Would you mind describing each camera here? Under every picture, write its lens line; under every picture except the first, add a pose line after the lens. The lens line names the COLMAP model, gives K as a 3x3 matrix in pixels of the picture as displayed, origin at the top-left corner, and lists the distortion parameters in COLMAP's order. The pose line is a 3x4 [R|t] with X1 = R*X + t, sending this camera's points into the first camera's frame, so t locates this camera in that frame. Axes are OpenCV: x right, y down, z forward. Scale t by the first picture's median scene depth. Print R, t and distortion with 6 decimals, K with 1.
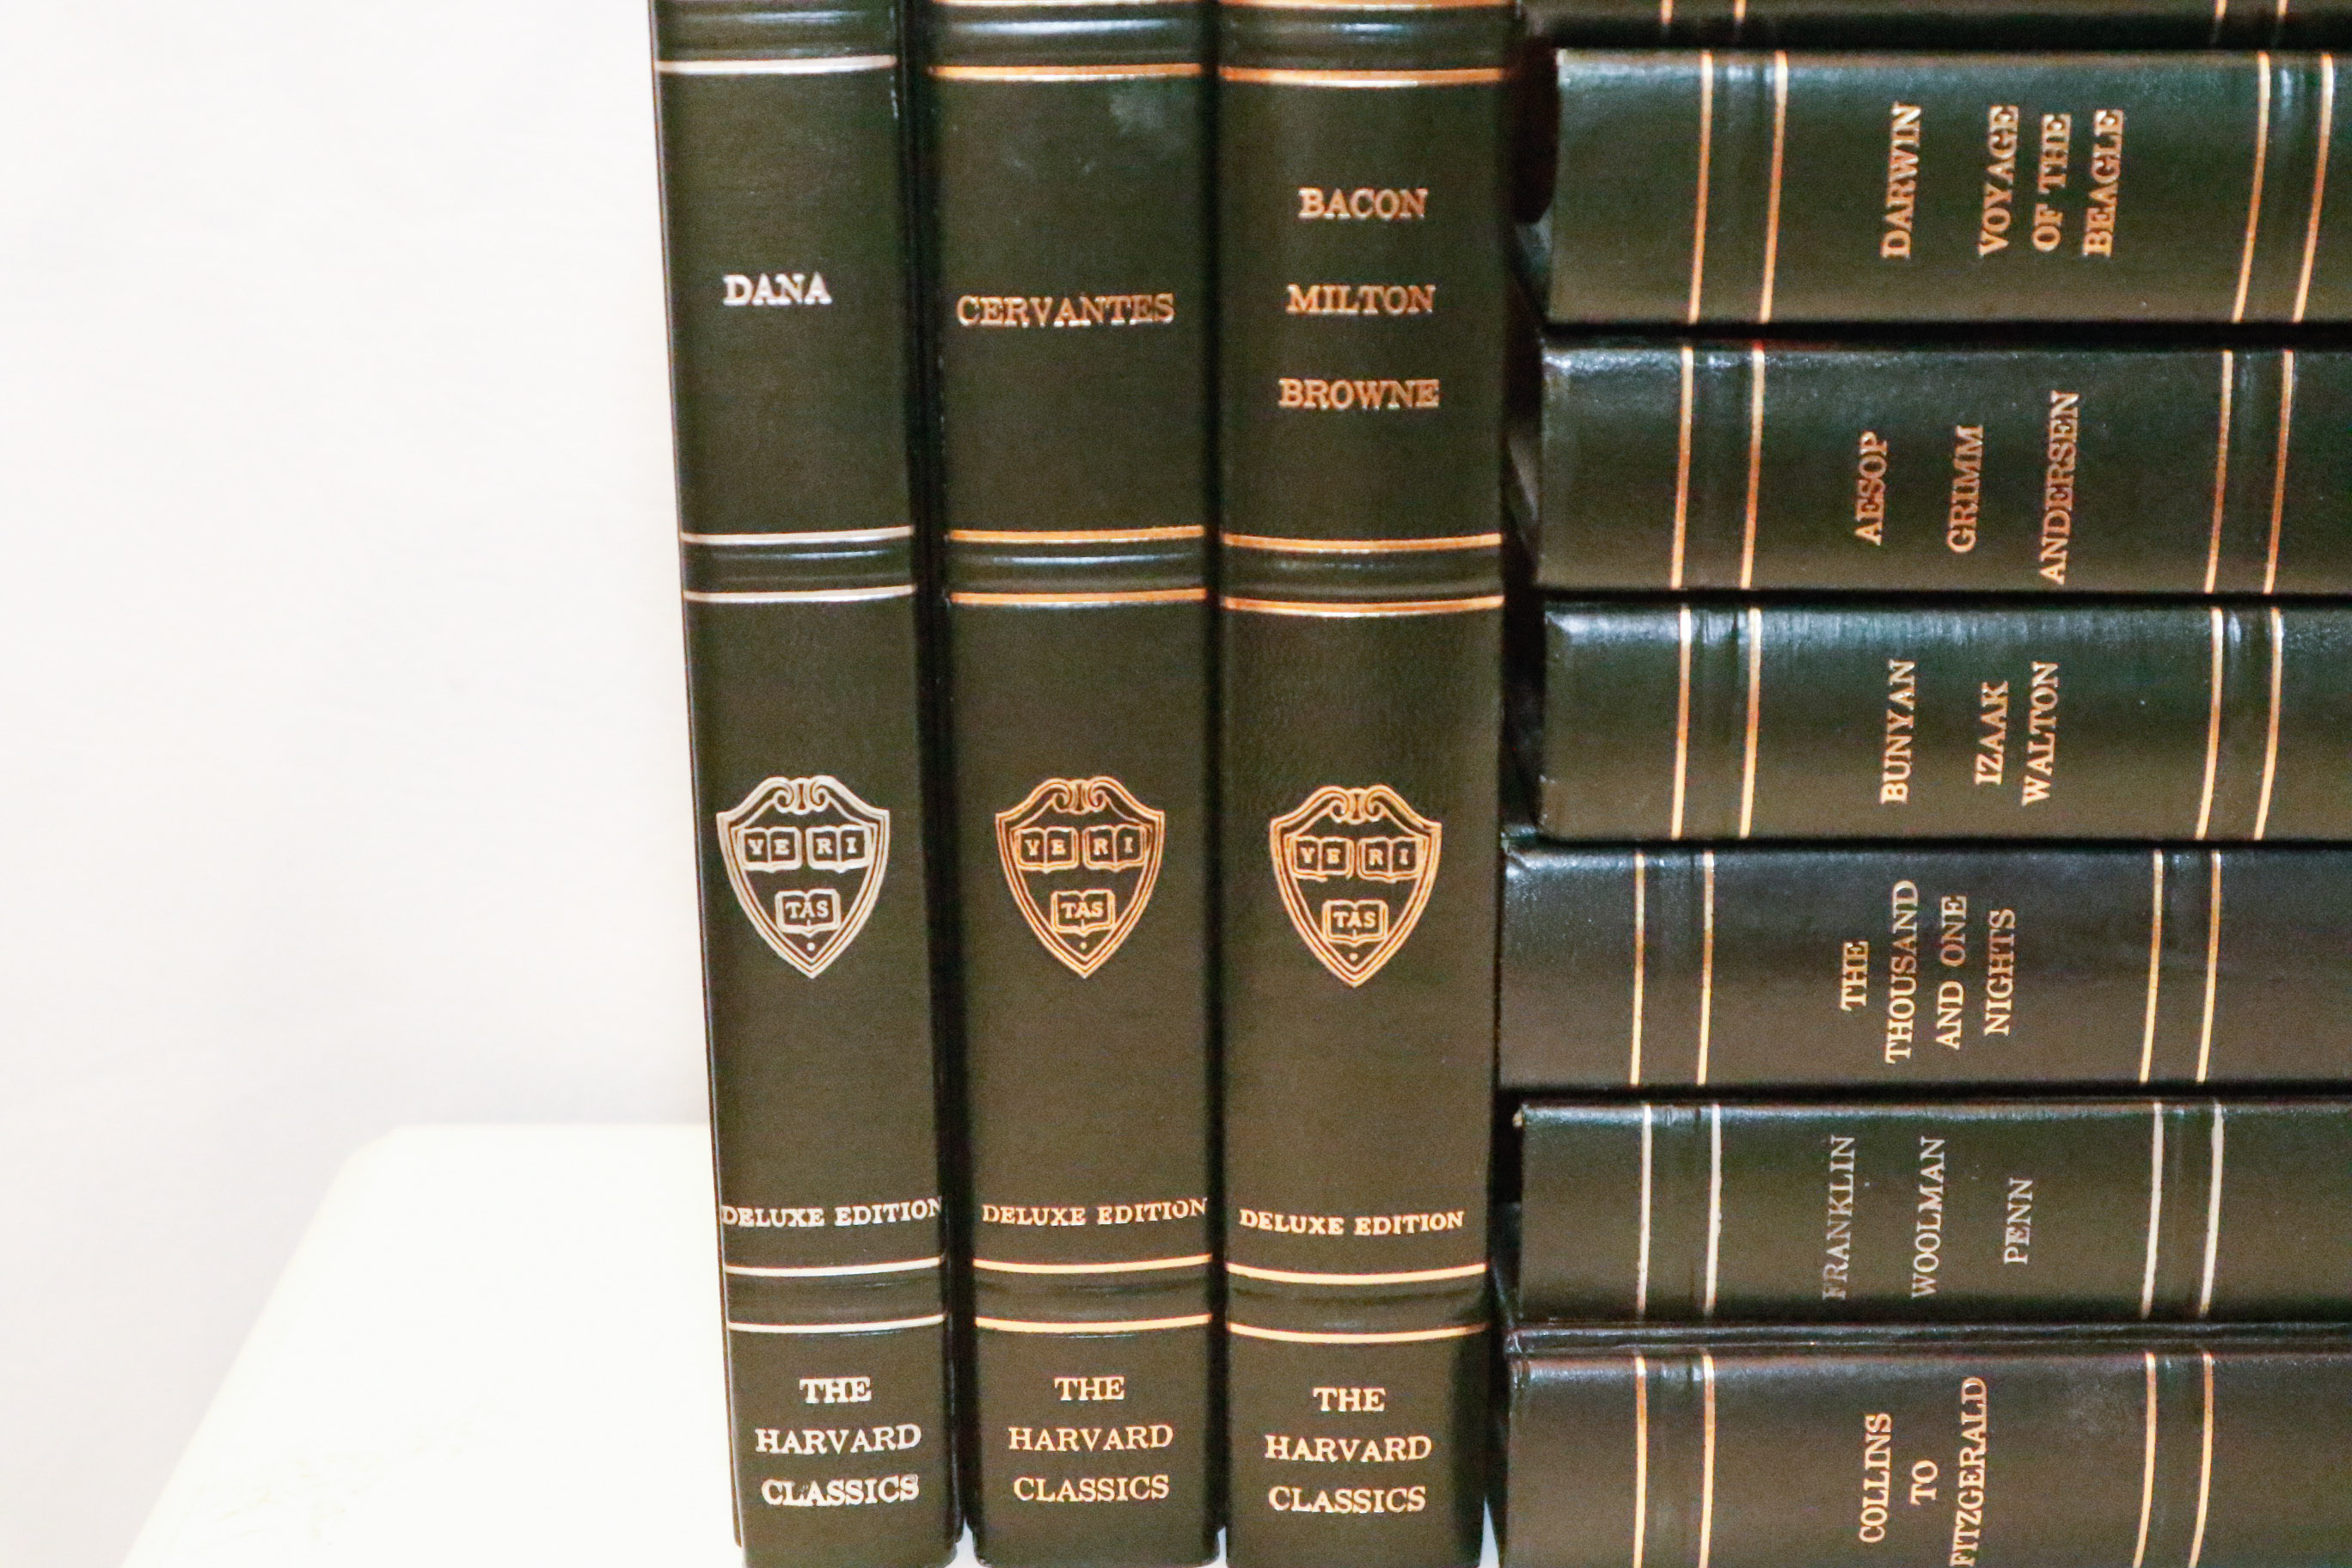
lens RADIAL K [[4591.4, 0, 1032.9], [0, 4591.4, 866.9], [0, 0, 1]] dist [0.036517, 0.000000]
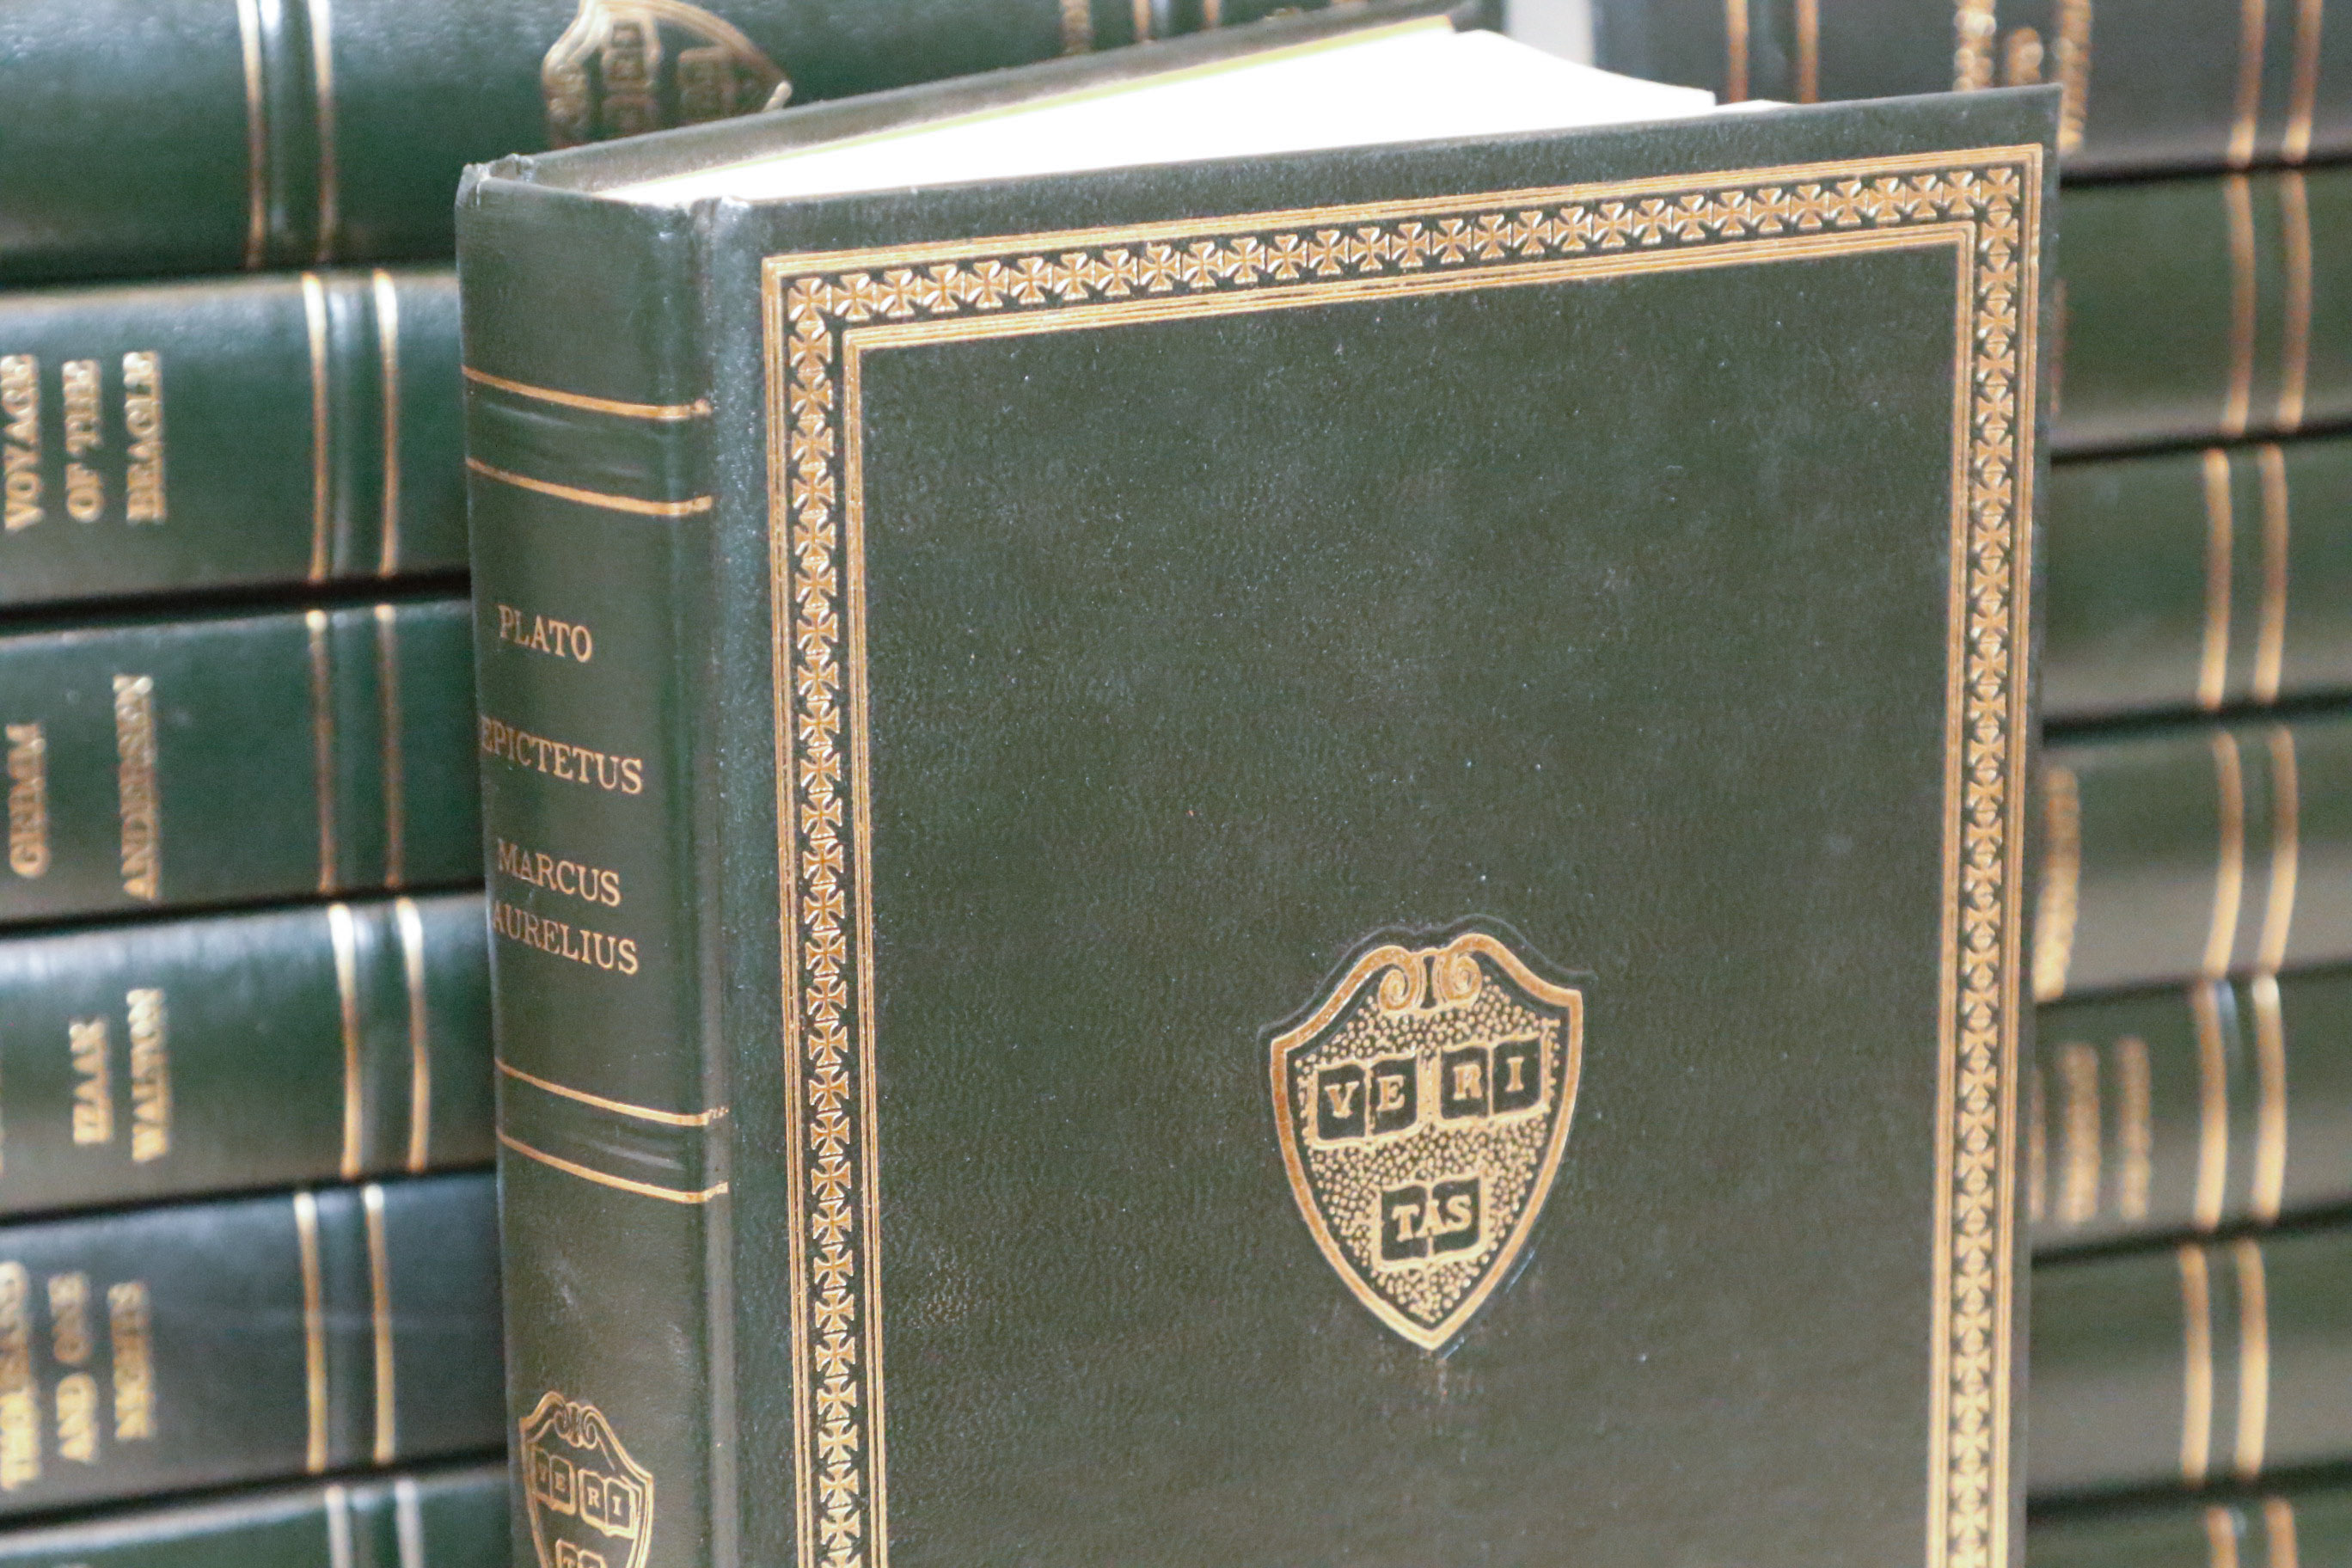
lens RADIAL K [[6654.4, 0, 1172.6], [0, 6654.4, 776.4], [0, 0, 1]] dist [0.155679, 0.000000]
pose [[0.944220, -0.086047, 0.317874, 0.011873], [0.101236, 0.994362, -0.031543, -0.025800], [-0.313368, 0.061964, 0.947608, -0.225142]]
